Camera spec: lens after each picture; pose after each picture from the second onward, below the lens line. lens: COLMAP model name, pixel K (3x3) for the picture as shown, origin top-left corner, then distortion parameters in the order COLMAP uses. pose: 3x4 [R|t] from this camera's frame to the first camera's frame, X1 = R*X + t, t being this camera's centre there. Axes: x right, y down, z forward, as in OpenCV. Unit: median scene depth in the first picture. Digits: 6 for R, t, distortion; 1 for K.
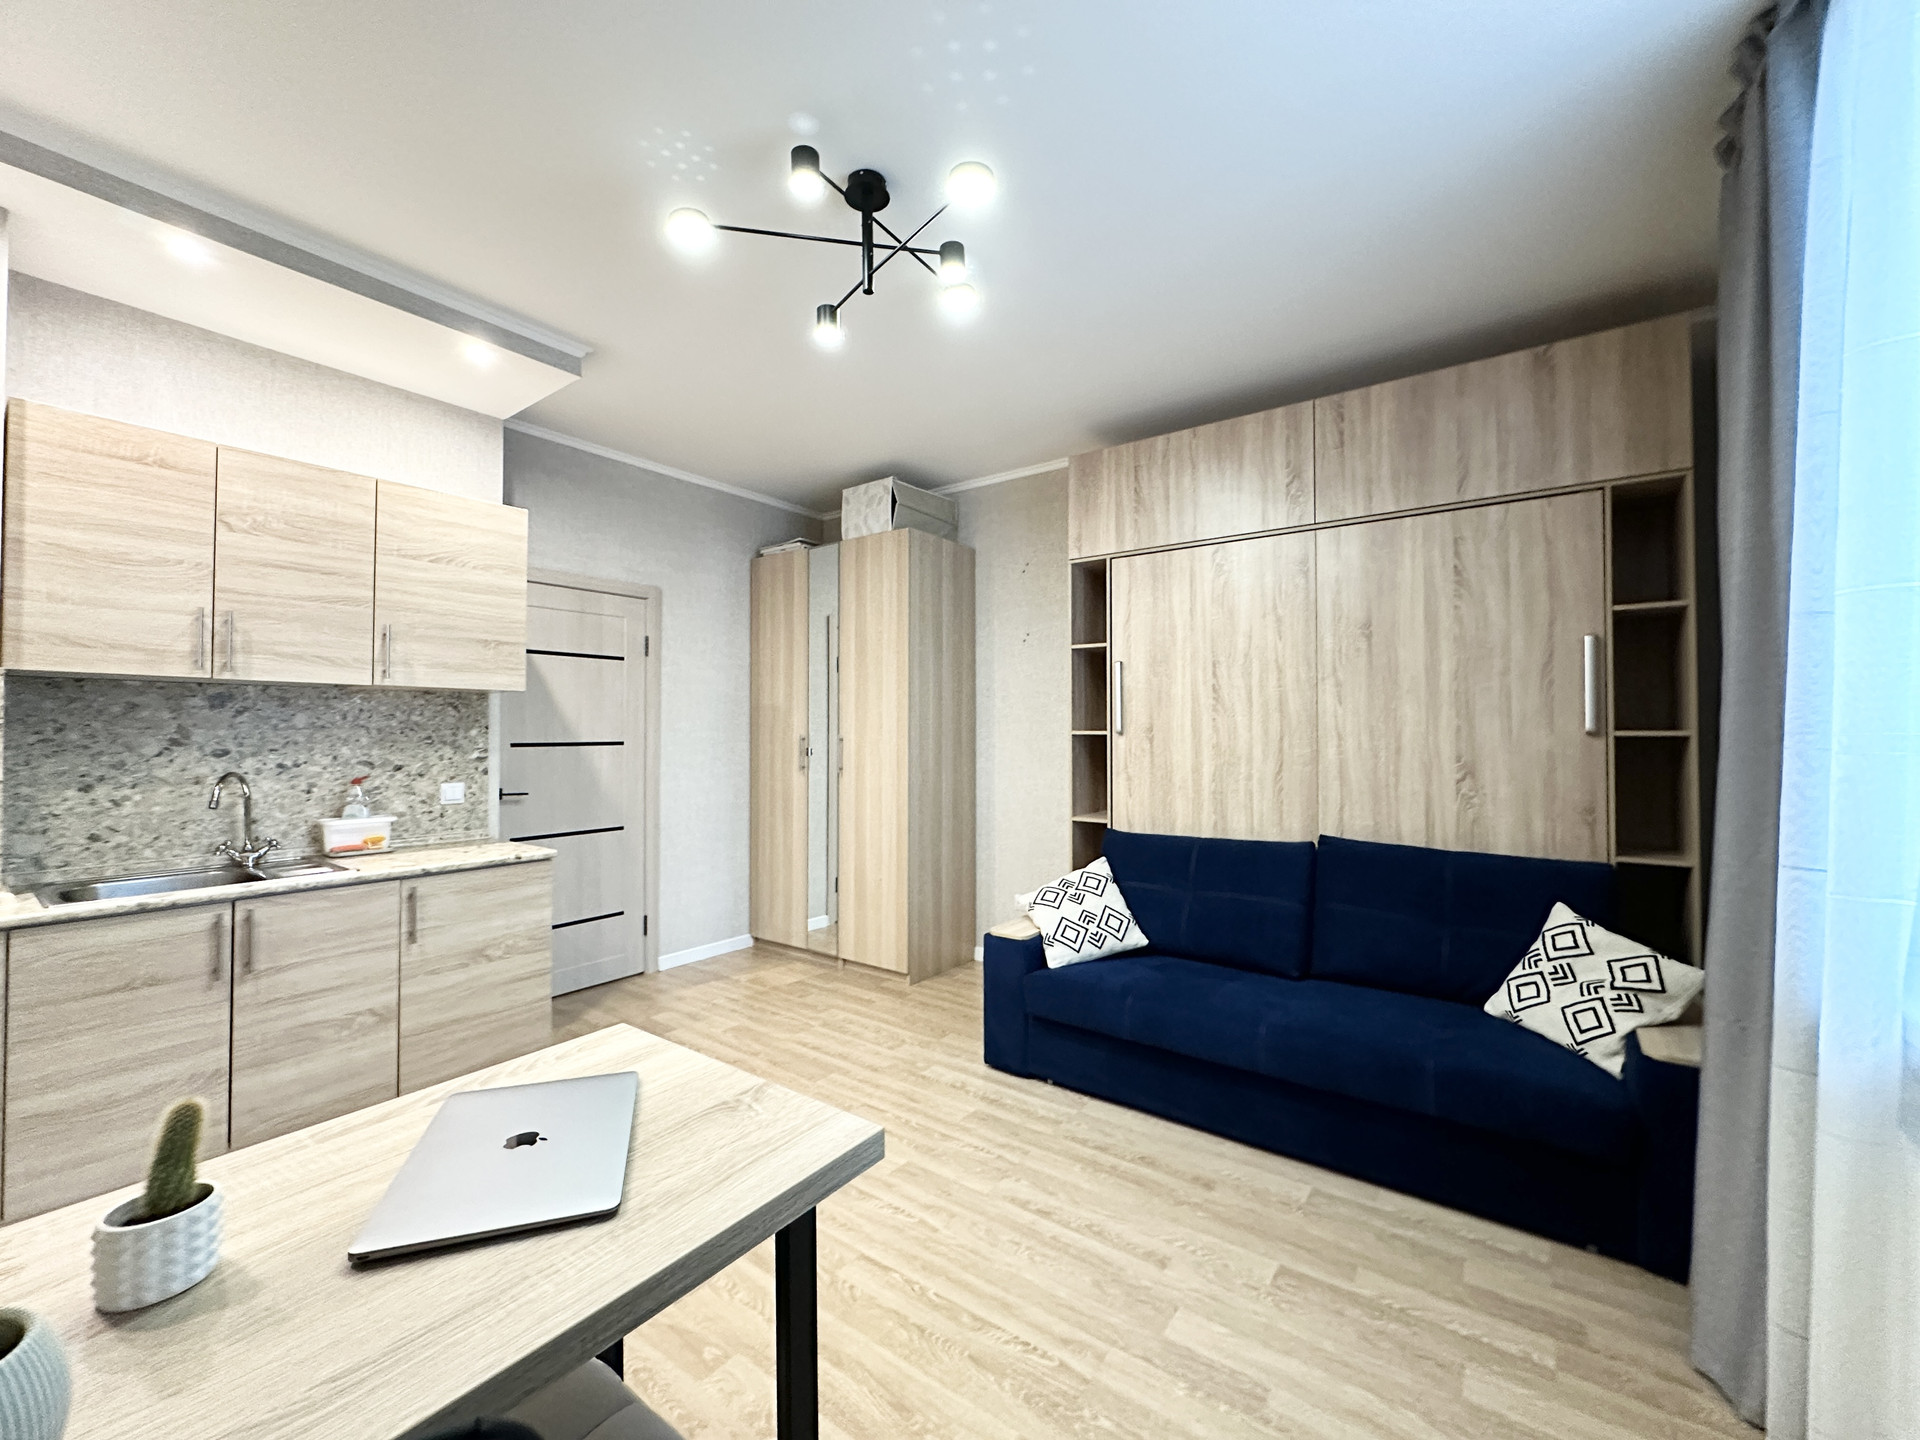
lens RADIAL K [[769.1, 0, 960.0], [0, 769.1, 720.0], [0, 0, 1]] dist [-0.000004, 0.000284]
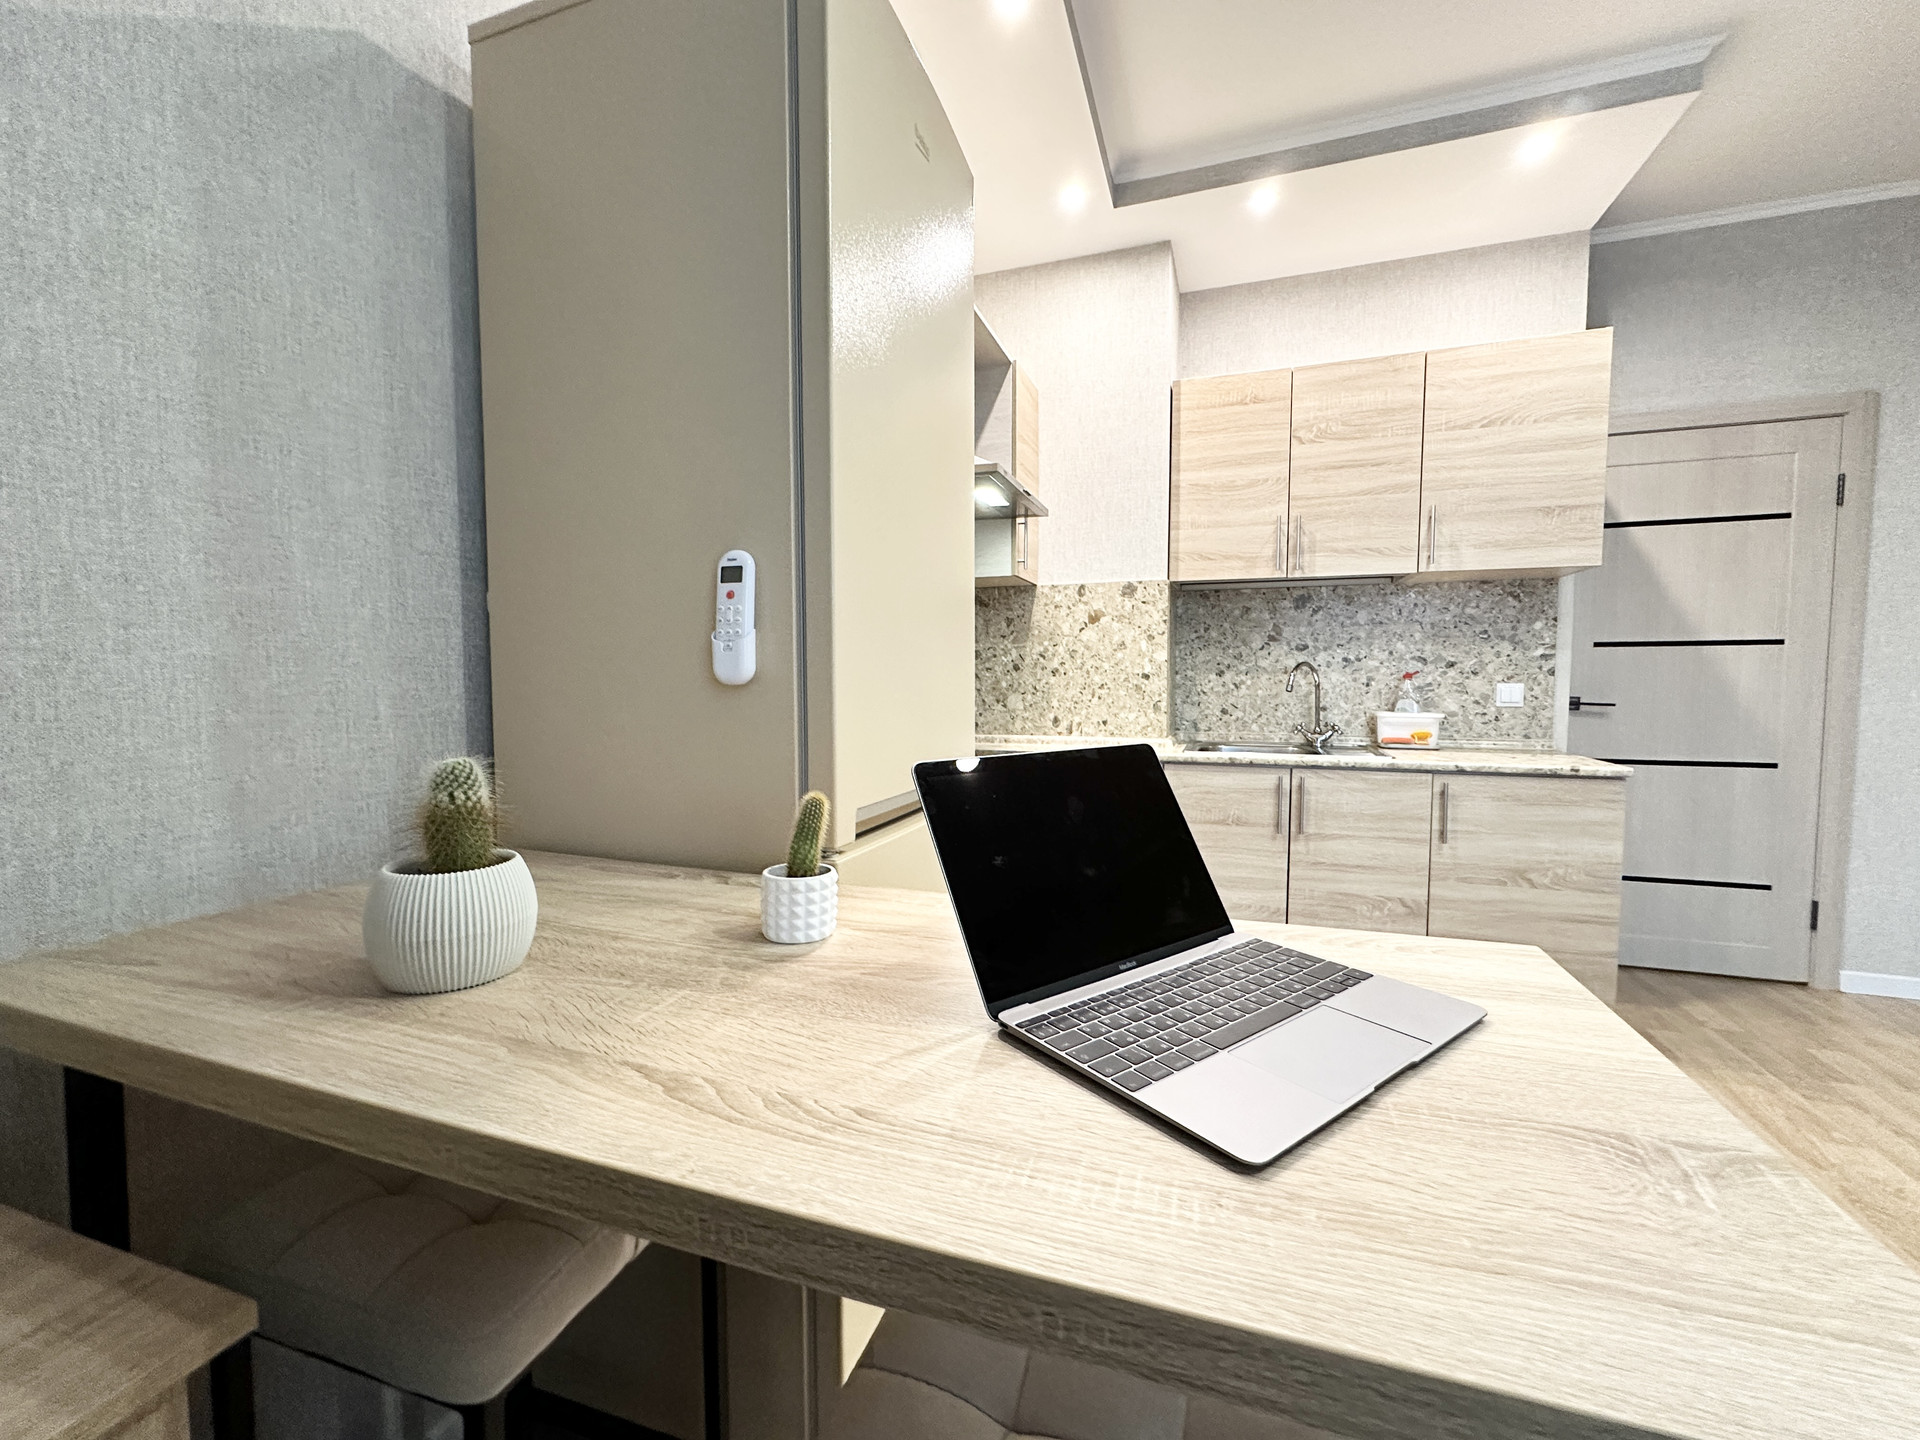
lens RADIAL K [[770.0, 0, 960.0], [0, 770.0, 720.0], [0, 0, 1]] dist [-0.002728, 0.000193]
pose [[0.292855, 0.054386, -0.954609, -0.000527], [0.015348, 0.997985, 0.061565, 0.068533], [0.956034, -0.032681, 0.291431, 0.157854]]
